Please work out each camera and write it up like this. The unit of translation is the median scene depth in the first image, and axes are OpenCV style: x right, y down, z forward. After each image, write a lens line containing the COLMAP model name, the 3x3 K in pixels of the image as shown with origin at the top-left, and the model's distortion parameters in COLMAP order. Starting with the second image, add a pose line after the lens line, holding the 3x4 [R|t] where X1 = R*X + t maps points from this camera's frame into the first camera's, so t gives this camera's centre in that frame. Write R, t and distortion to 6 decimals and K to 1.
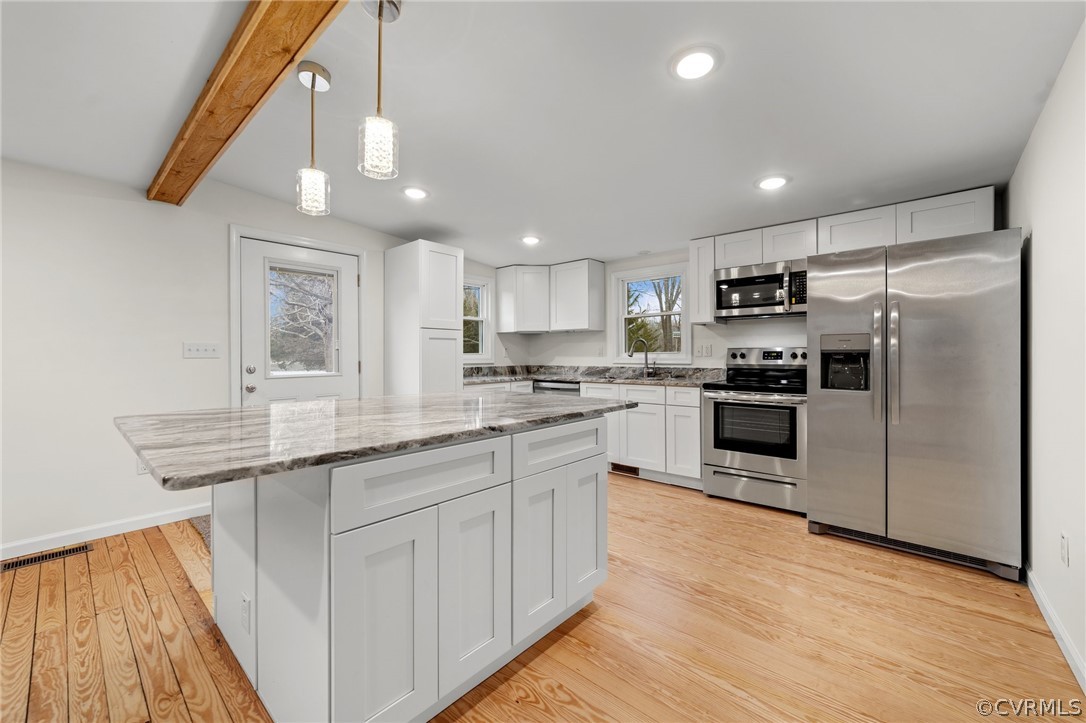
lens RADIAL K [[431.4, 0, 539.0], [0, 431.4, 355.1], [0, 0, 1]] dist [-0.013315, 0.006398]
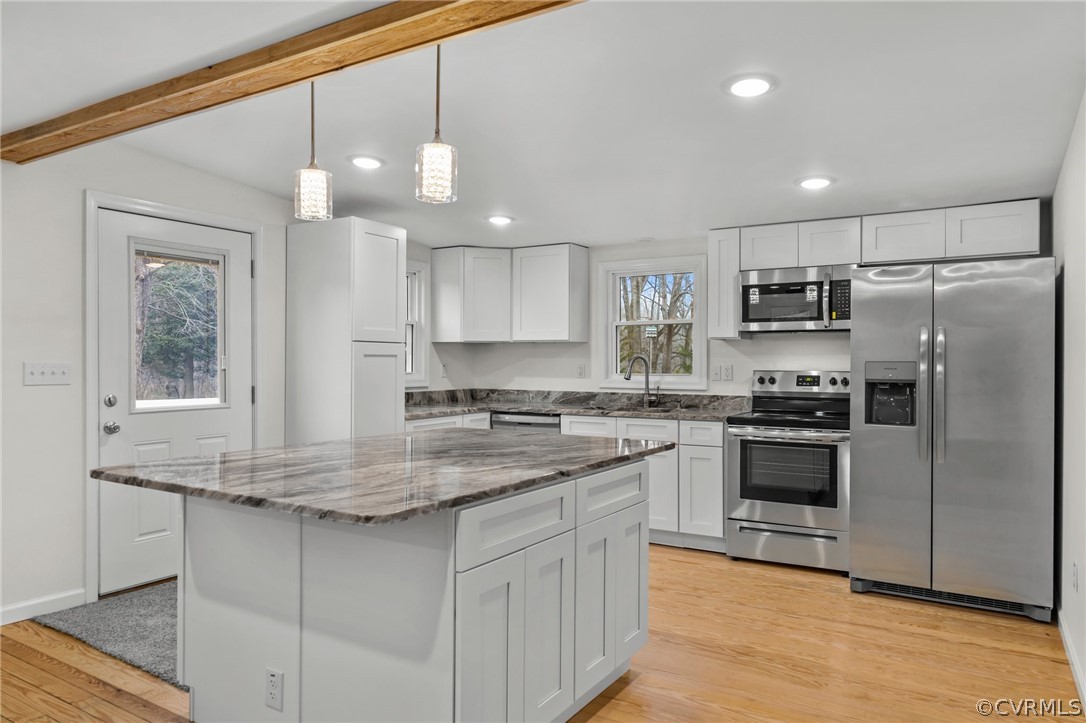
lens RADIAL K [[725.0, 0, 543.0], [0, 725.0, 361.5], [0, 0, 1]] dist [-0.005736, -0.001180]
pose [[0.985080, 0.006553, 0.171975, -0.197711], [-0.006671, 0.999978, 0.000107, -0.036199], [-0.171971, -0.001253, 0.985101, -0.274219]]
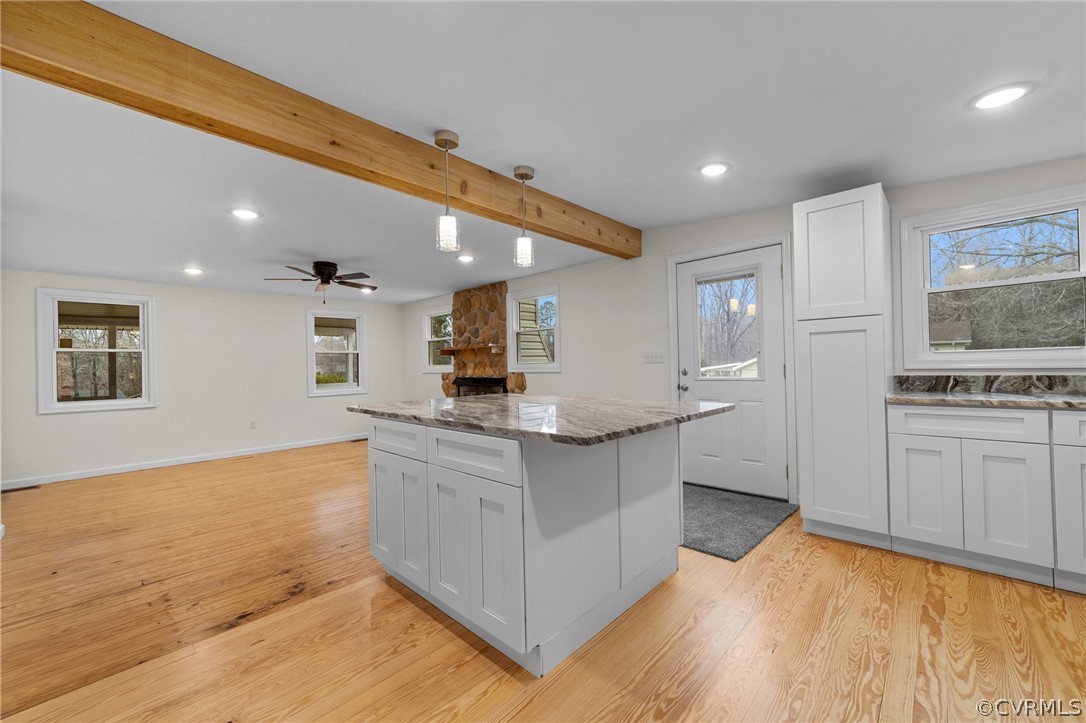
lens RADIAL K [[431.4, 0, 539.0], [0, 431.4, 355.1], [0, 0, 1]] dist [-0.013315, 0.006398]
pose [[-0.048505, -0.020875, -0.998605, 0.582353], [0.021484, 0.999528, -0.021937, 0.003188], [0.998592, -0.022518, -0.048034, 0.672106]]
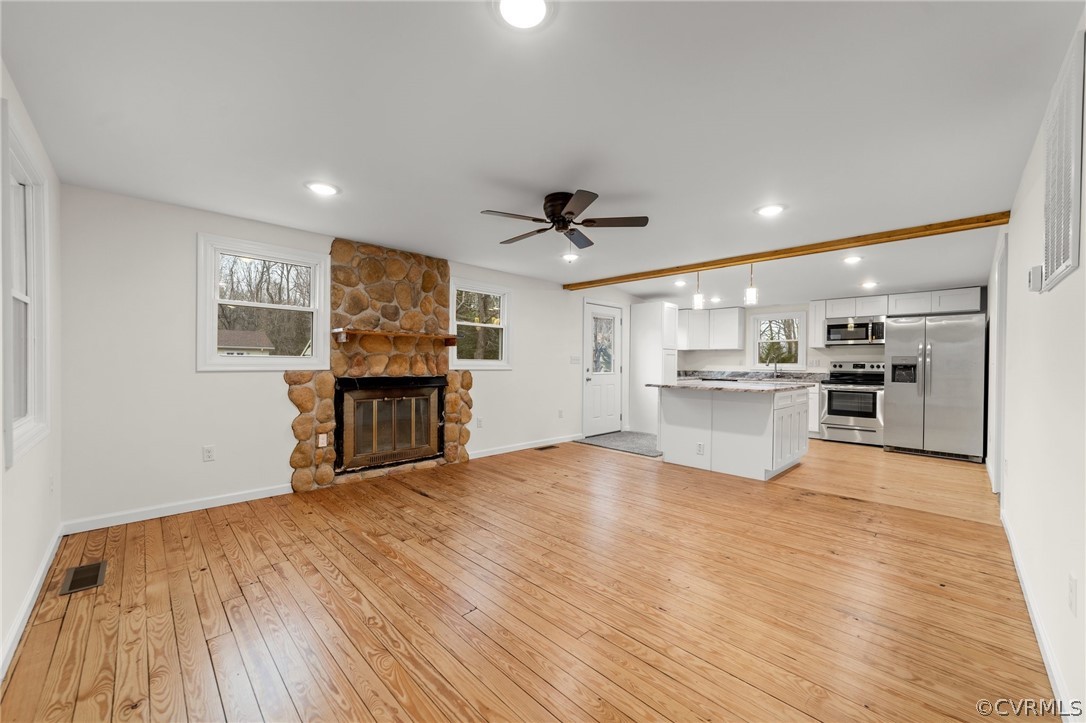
lens RADIAL K [[417.0, 0, 542.2], [0, 417.0, 365.7], [0, 0, 1]] dist [-0.001869, -0.000005]
pose [[0.997643, 0.012761, -0.067418, -0.780676], [-0.012327, 0.999901, 0.006853, 0.004057], [0.067498, -0.006005, 0.997701, -0.982560]]
